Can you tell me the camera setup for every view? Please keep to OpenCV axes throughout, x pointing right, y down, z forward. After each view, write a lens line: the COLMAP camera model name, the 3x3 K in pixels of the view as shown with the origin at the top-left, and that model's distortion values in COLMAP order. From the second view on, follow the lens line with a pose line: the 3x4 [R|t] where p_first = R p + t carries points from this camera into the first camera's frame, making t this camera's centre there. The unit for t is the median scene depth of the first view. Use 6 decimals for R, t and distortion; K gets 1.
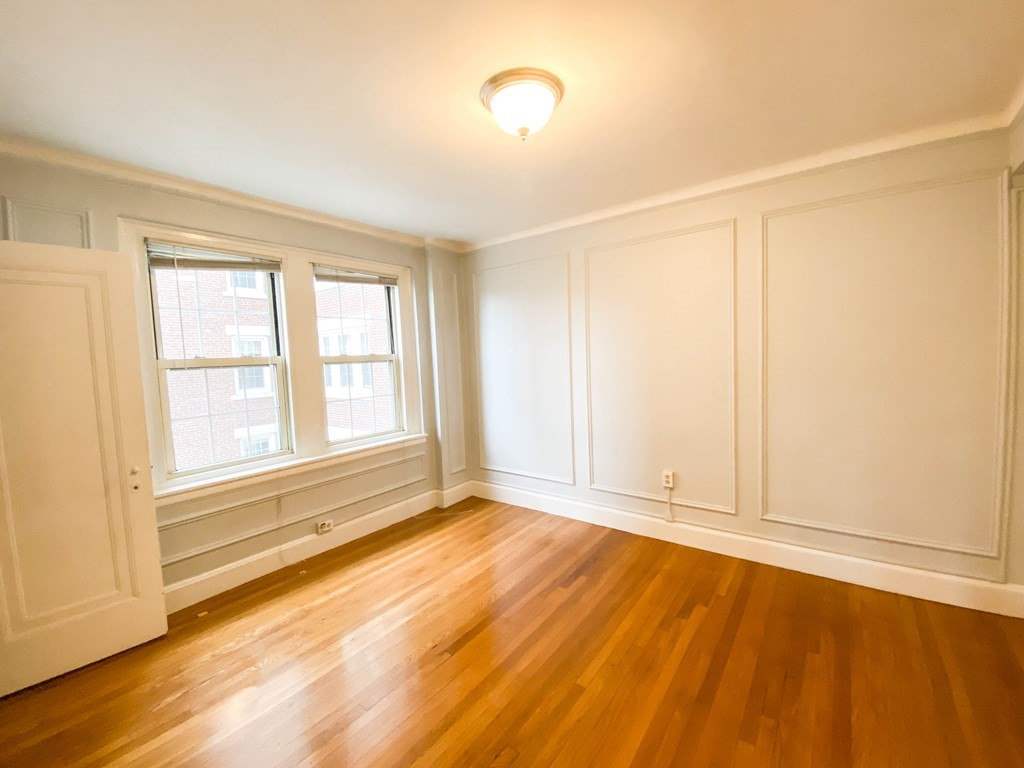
lens RADIAL K [[415.4, 0, 512.0], [0, 415.4, 384.0], [0, 0, 1]] dist [0.019439, -0.021628]
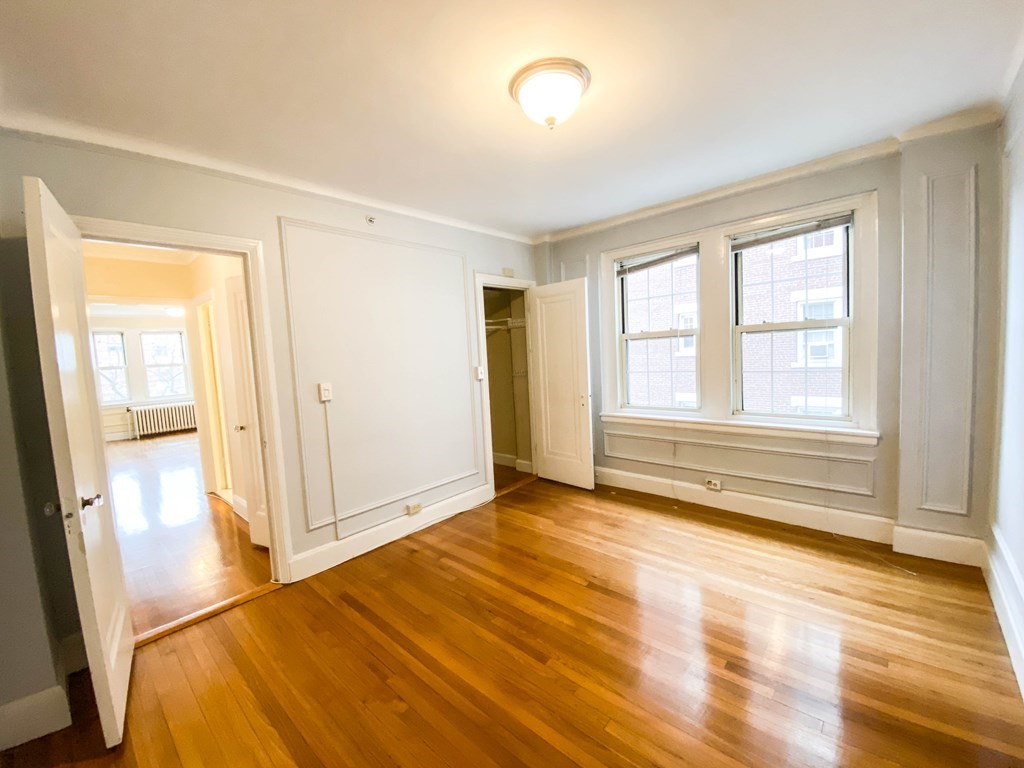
lens RADIAL K [[415.4, 0, 512.0], [0, 415.4, 384.0], [0, 0, 1]] dist [0.019439, -0.021628]
pose [[-0.094865, 0.128685, -0.987138, 0.627277], [-0.005028, 0.991535, 0.129742, -0.056373], [0.995477, 0.017271, -0.093414, 0.561598]]
